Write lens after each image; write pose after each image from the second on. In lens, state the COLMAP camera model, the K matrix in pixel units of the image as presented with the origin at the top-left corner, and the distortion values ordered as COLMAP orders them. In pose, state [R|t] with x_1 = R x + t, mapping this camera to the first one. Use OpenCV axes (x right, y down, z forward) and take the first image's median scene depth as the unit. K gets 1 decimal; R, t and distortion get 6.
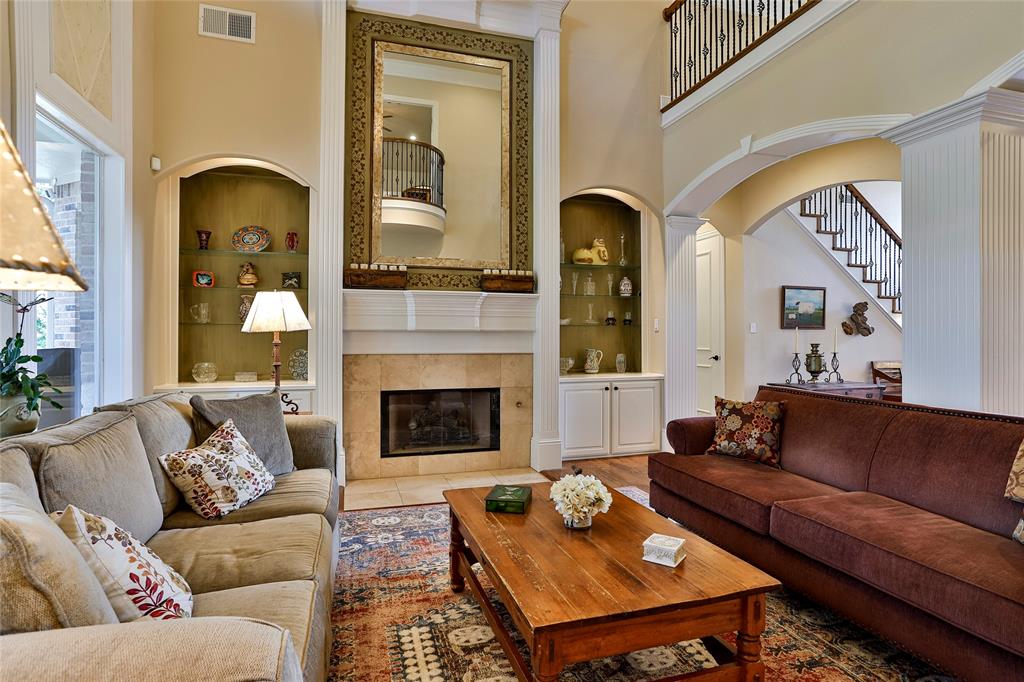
lens RADIAL K [[534.5, 0, 514.8], [0, 534.5, 339.1], [0, 0, 1]] dist [0.000046, 0.003162]
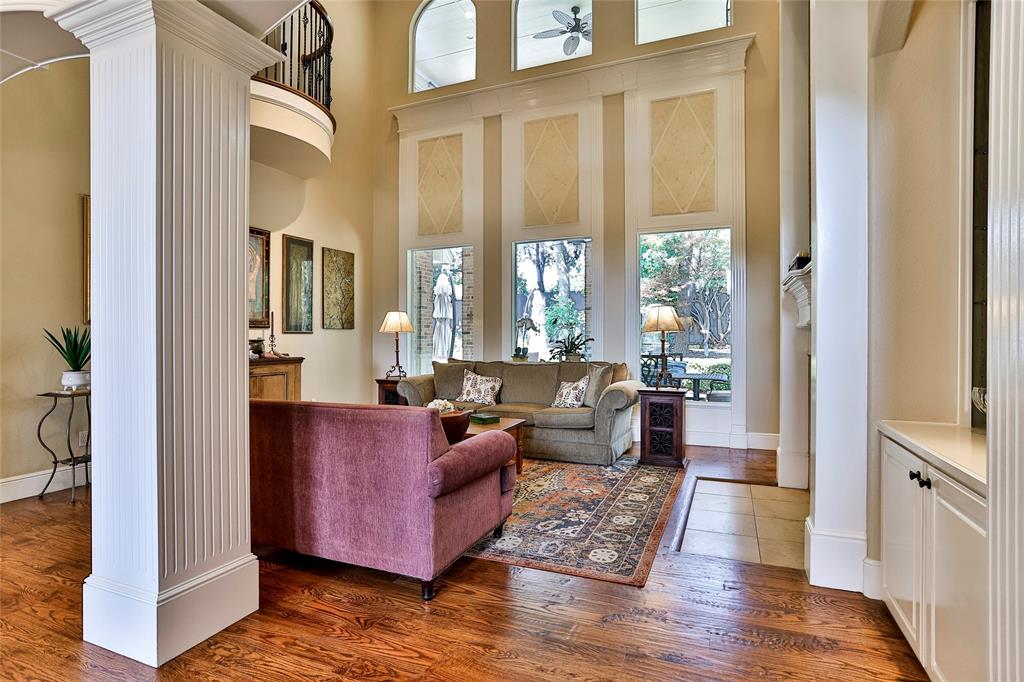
lens RADIAL K [[534.5, 0, 508.3], [0, 534.5, 339.8], [0, 0, 1]] dist [0.000046, 0.003162]
pose [[-0.642947, 0.002332, -0.765907, 1.044880], [-0.001014, 0.999992, 0.003896, -0.002768], [0.765910, 0.003281, -0.642940, 1.688723]]
